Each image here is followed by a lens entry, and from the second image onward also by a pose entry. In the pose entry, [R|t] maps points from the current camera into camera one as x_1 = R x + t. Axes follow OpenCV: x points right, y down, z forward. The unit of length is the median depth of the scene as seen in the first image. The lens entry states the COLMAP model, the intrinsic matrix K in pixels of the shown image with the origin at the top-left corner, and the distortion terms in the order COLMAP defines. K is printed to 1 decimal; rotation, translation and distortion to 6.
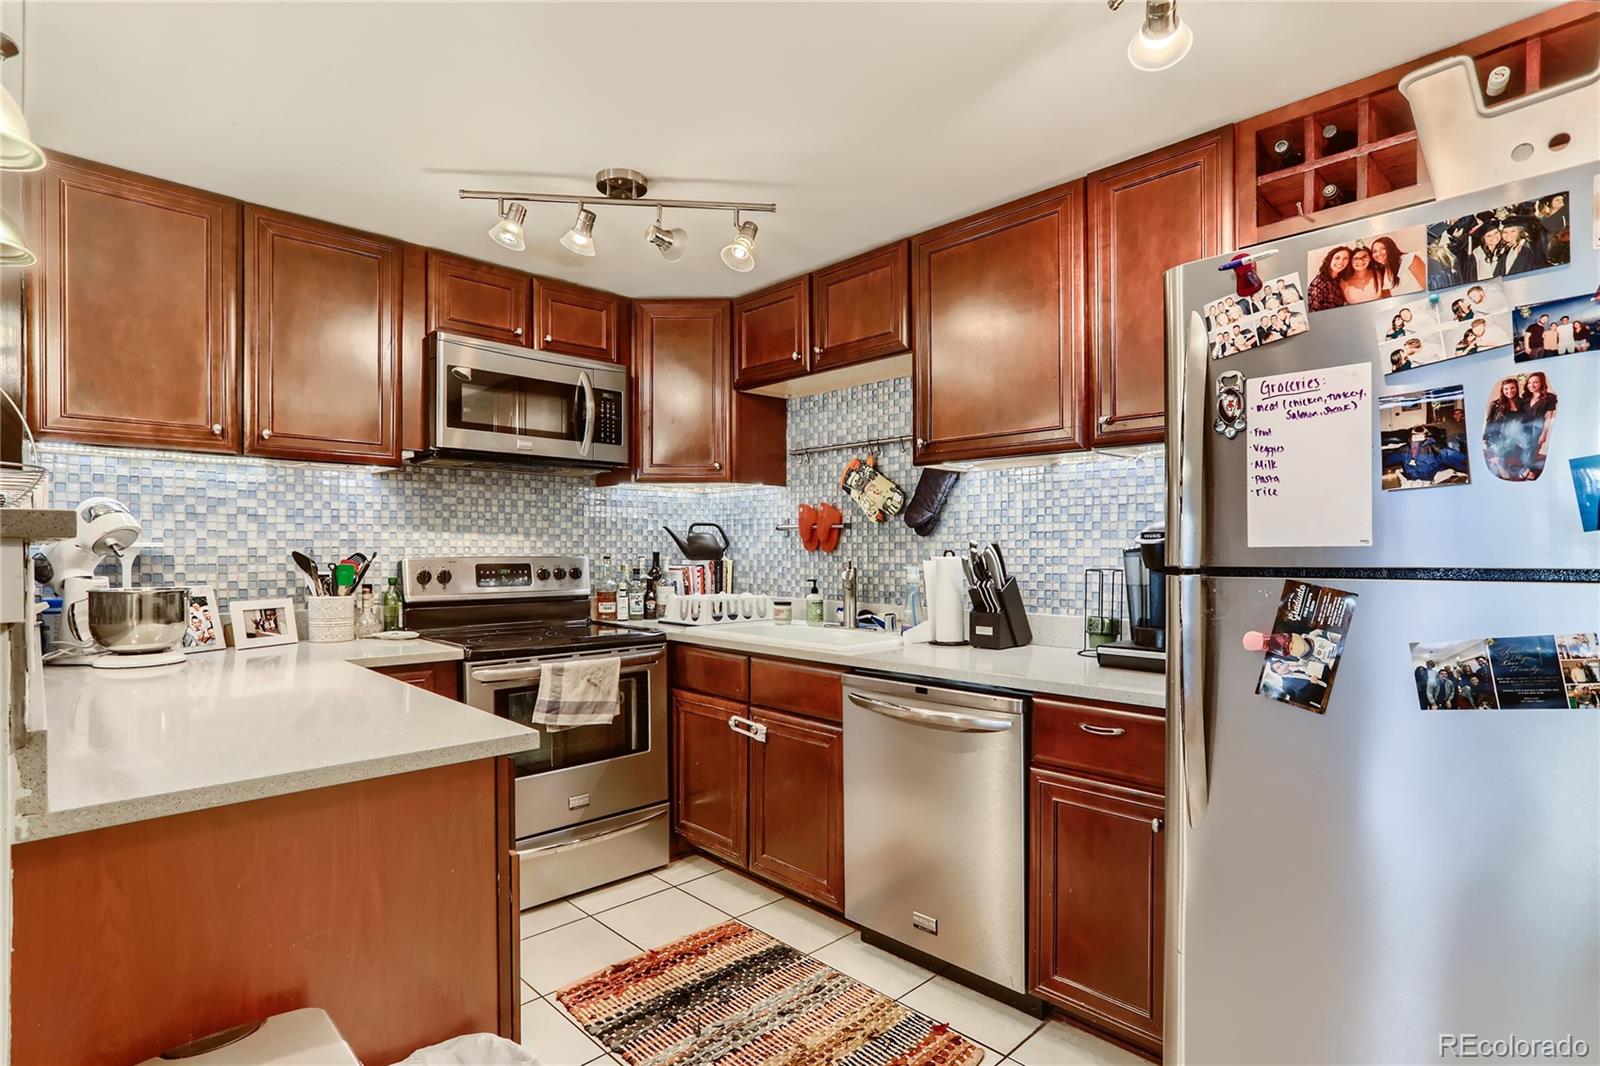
lens RADIAL K [[774.0, 0, 806.3], [0, 774.0, 522.8], [0, 0, 1]] dist [-0.045900, 0.033846]
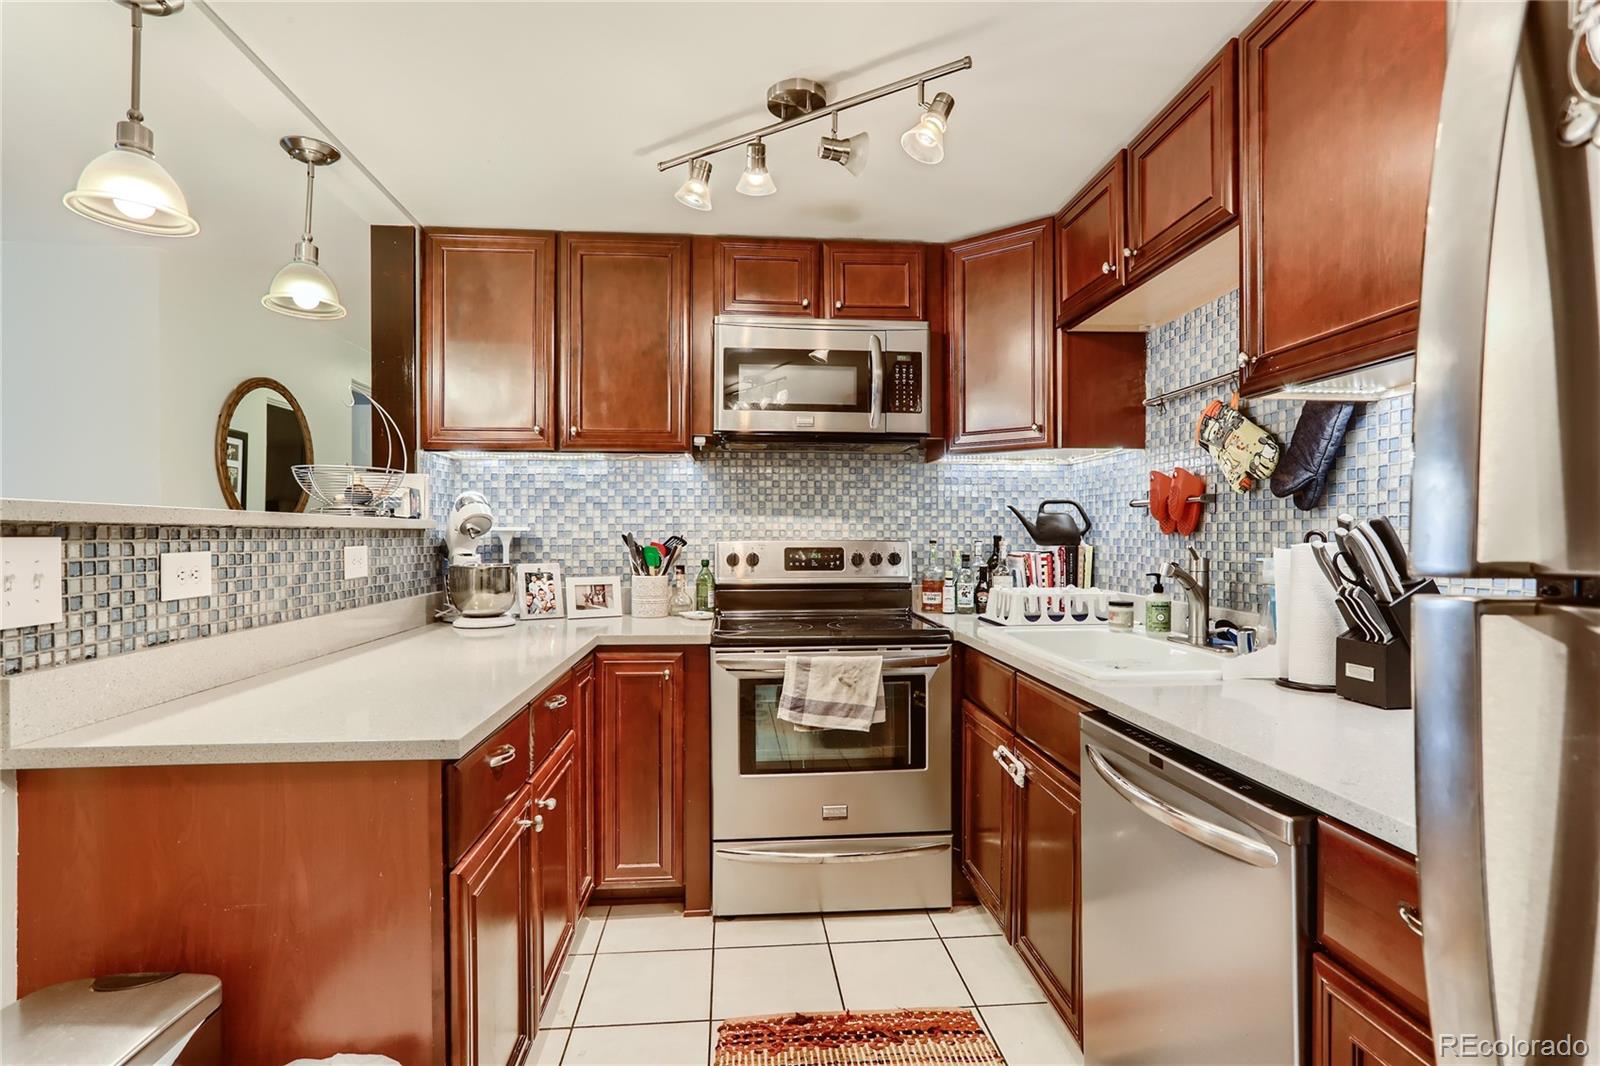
lens RADIAL K [[774.0, 0, 806.3], [0, 774.0, 522.8], [0, 0, 1]] dist [-0.045900, 0.033846]
pose [[0.781551, -0.009338, -0.623771, 0.214248], [0.021351, 0.999703, 0.011786, 0.011014], [0.623475, -0.022530, 0.781518, 0.247481]]
